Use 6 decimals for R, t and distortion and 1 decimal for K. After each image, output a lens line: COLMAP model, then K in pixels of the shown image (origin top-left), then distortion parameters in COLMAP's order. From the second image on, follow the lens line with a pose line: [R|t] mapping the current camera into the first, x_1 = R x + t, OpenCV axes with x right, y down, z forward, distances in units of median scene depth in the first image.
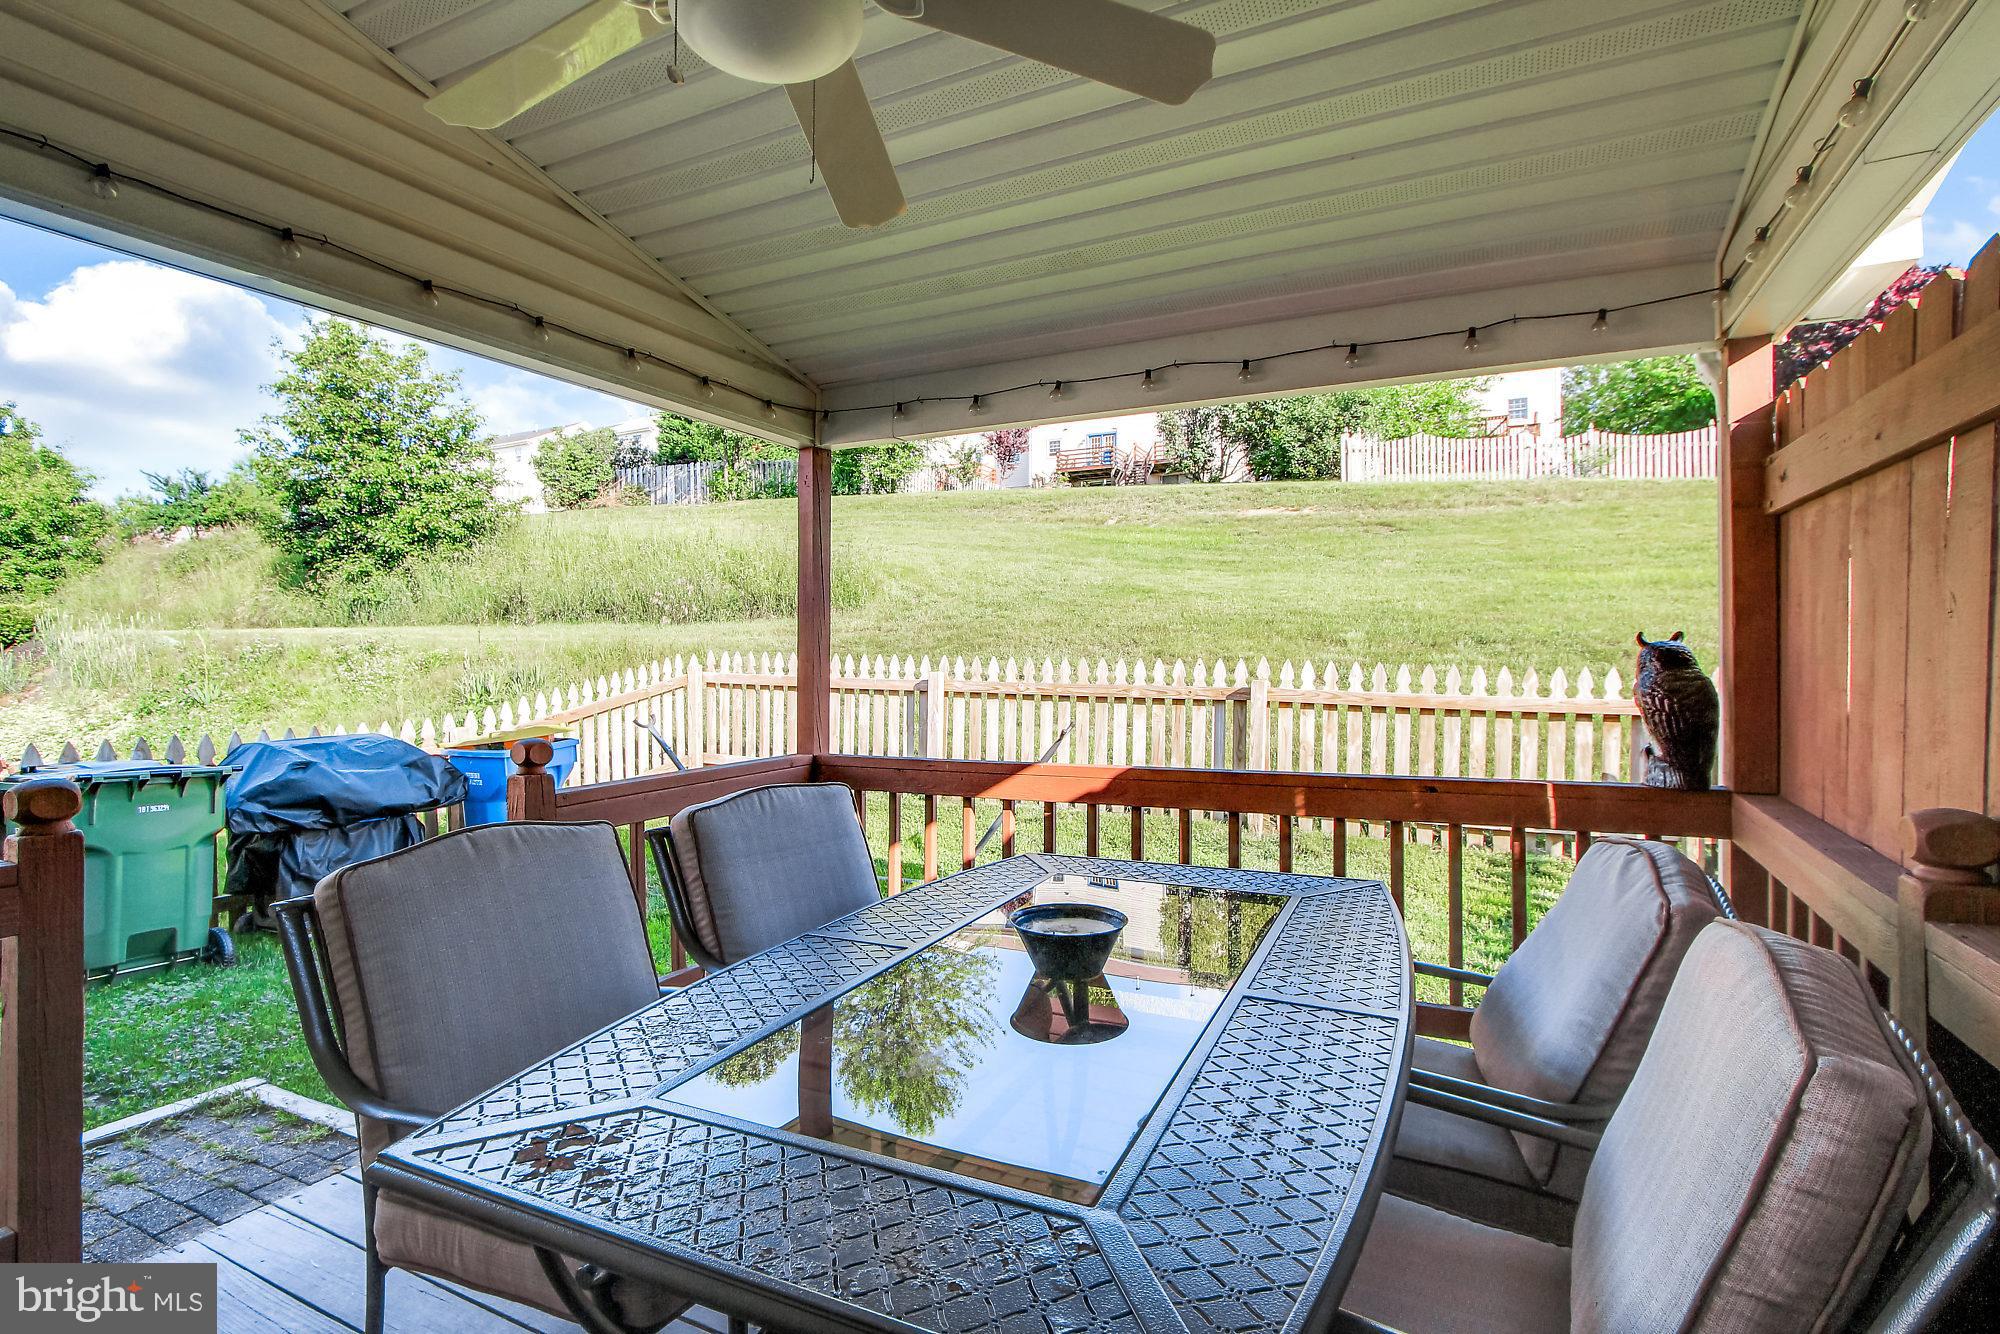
lens RADIAL K [[965.8, 0, 1007.0], [0, 965.8, 652.8], [0, 0, 1]] dist [-0.015312, 0.000010]
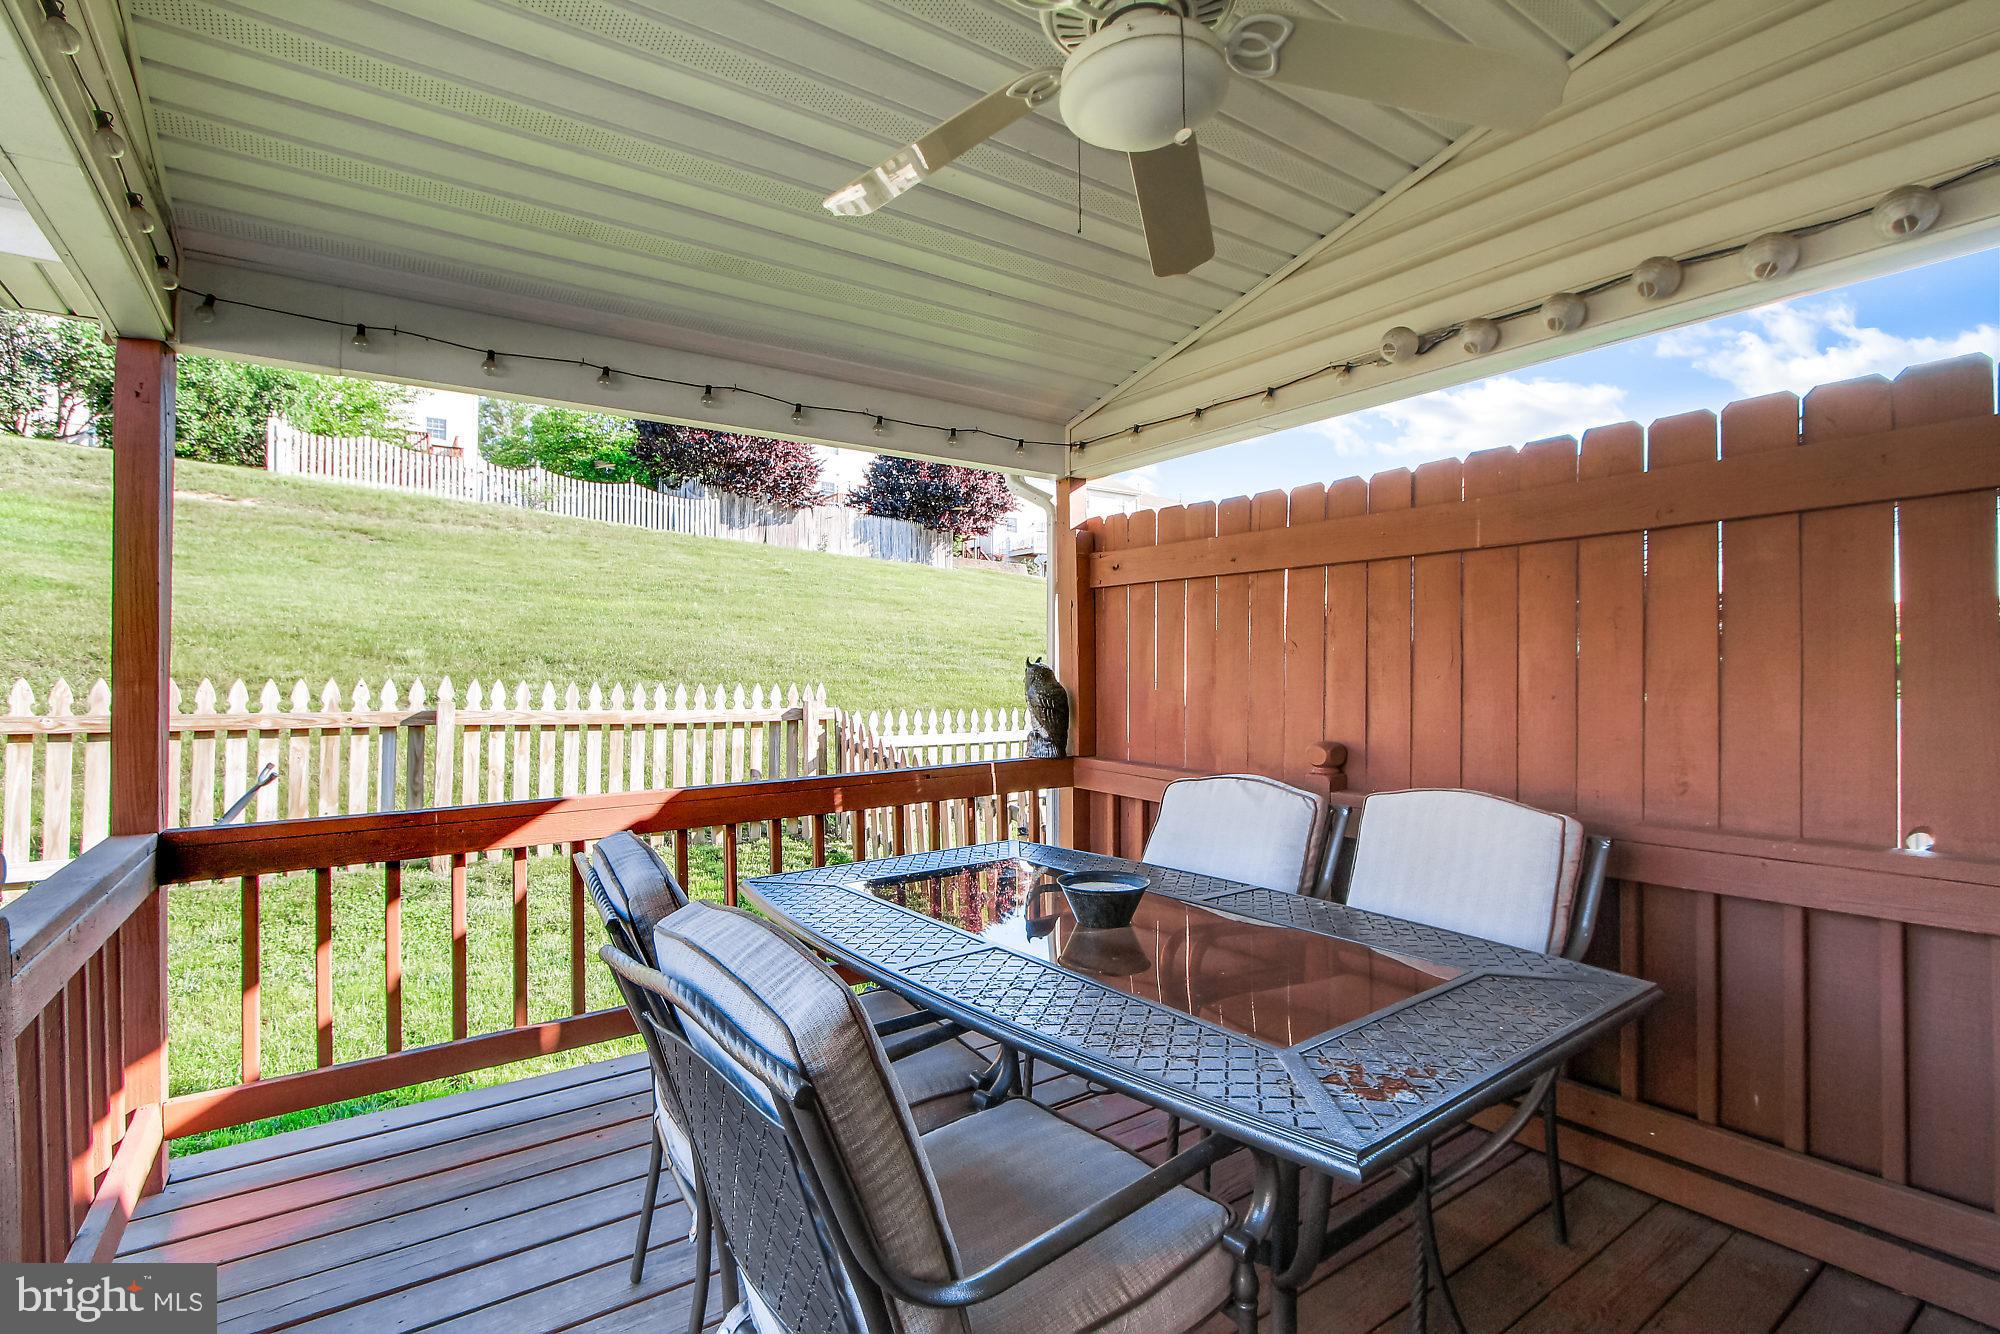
lens RADIAL K [[940.1, 0, 1000.0], [0, 940.1, 667.0], [0, 0, 1]] dist [-0.015138, -0.000208]
pose [[0.476056, 0.004088, 0.879405, -0.262971], [0.001026, 0.999986, -0.005204, 0.000682], [-0.879414, 0.003380, 0.476046, 0.130556]]
